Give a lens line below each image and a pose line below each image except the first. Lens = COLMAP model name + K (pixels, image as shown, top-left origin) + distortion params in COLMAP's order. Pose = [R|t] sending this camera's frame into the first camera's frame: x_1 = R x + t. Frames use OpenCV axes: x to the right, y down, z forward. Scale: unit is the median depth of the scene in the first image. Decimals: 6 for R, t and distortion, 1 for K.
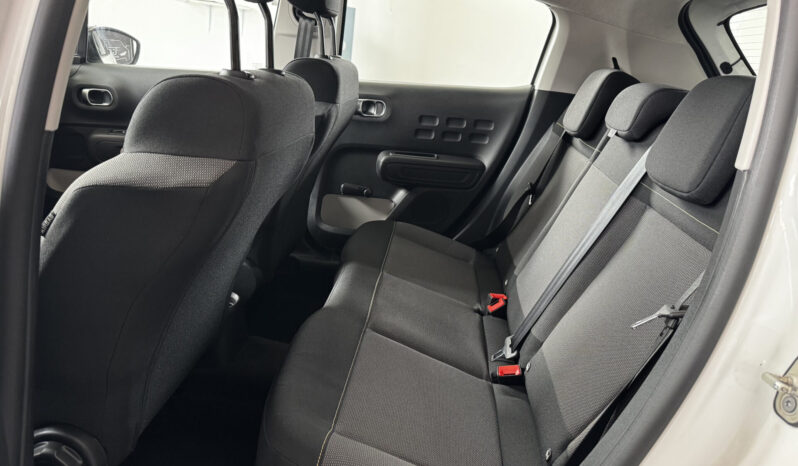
lens RADIAL K [[562.3, 0, 393.5], [0, 562.3, 235.2], [0, 0, 1]] dist [0.148894, -0.256582]
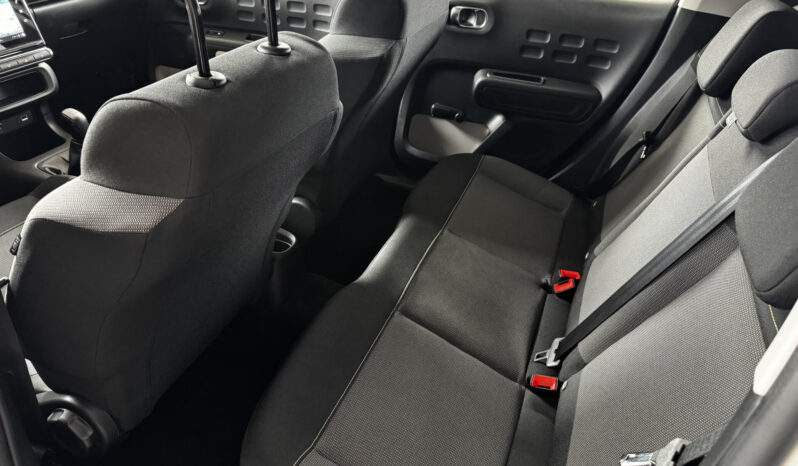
lens RADIAL K [[562.3, 0, 393.5], [0, 562.3, 235.2], [0, 0, 1]] dist [0.148894, -0.256582]
pose [[0.960776, 0.130421, -0.244744, 0.108263], [-0.064080, 0.963037, 0.261638, -0.135616], [0.269821, -0.235692, 0.933620, 0.098151]]
